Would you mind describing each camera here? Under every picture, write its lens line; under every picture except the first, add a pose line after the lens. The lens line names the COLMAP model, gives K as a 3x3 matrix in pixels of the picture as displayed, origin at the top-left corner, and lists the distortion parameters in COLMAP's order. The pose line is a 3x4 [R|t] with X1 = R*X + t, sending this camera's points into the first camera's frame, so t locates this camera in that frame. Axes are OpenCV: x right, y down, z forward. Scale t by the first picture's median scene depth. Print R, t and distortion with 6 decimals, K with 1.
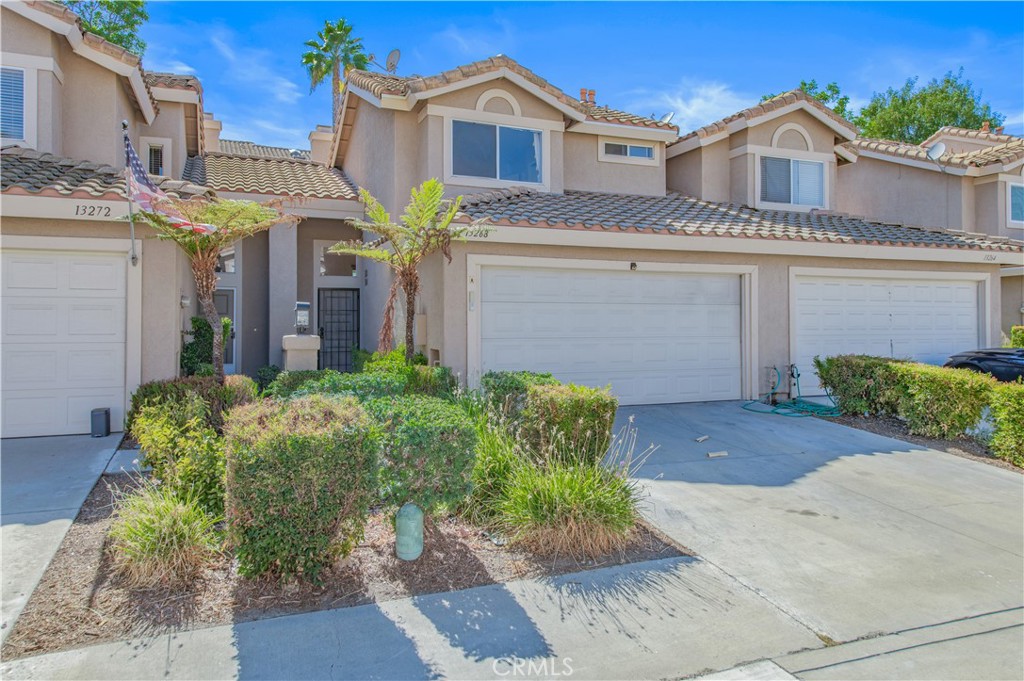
lens RADIAL K [[699.5, 0, 519.6], [0, 699.5, 330.3], [0, 0, 1]] dist [0.025823, -0.007116]
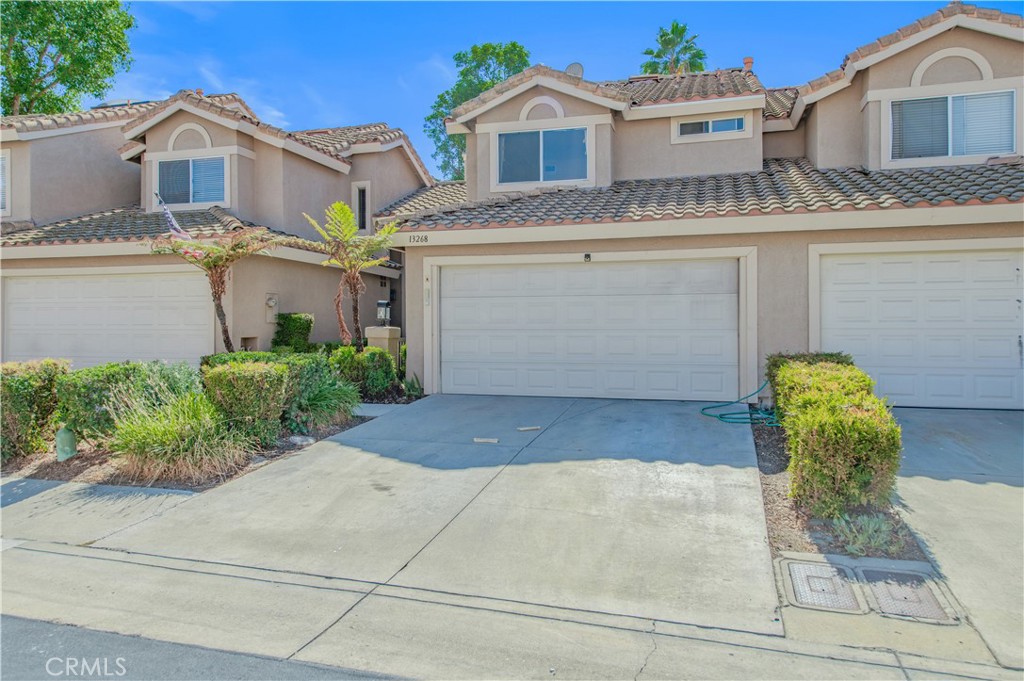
lens RADIAL K [[699.5, 0, 514.0], [0, 699.5, 339.3], [0, 0, 1]] dist [0.025823, -0.007116]
pose [[0.786741, 0.011035, -0.617184, 0.594801], [-0.001149, 0.999865, 0.016413, 0.006521], [0.617282, -0.012204, 0.786647, 0.136291]]
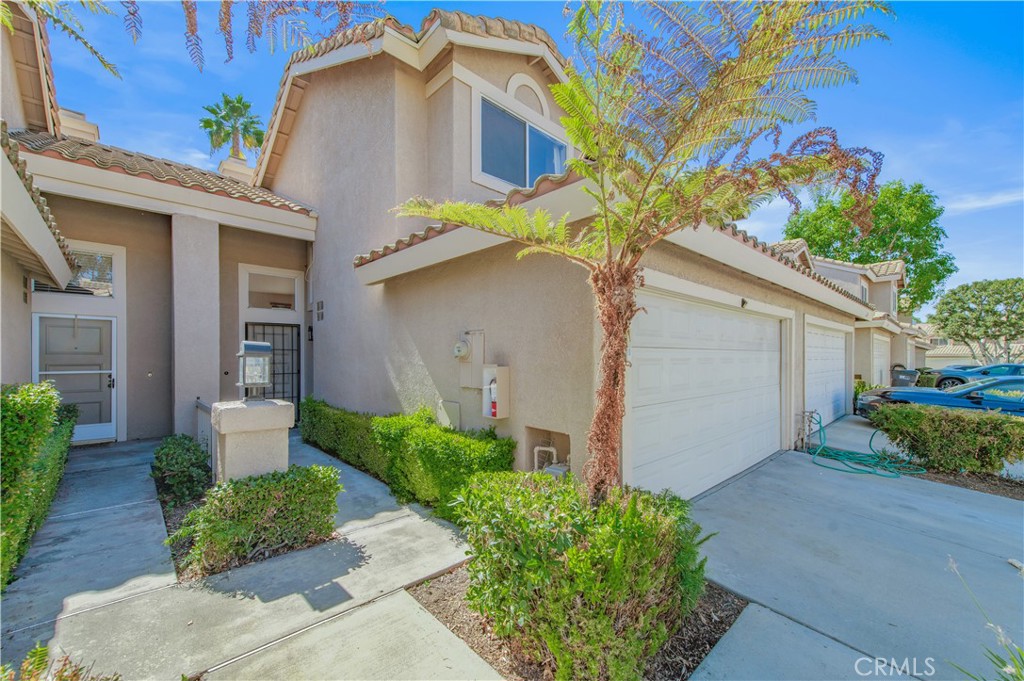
lens RADIAL K [[406.7, 0, 516.5], [0, 406.7, 364.7], [0, 0, 1]] dist [0.008315, -0.001970]
pose [[0.933242, -0.004722, 0.359216, -0.210852], [-0.002224, 0.999819, 0.018918, -0.026198], [-0.359241, -0.018454, 0.933063, 0.566965]]
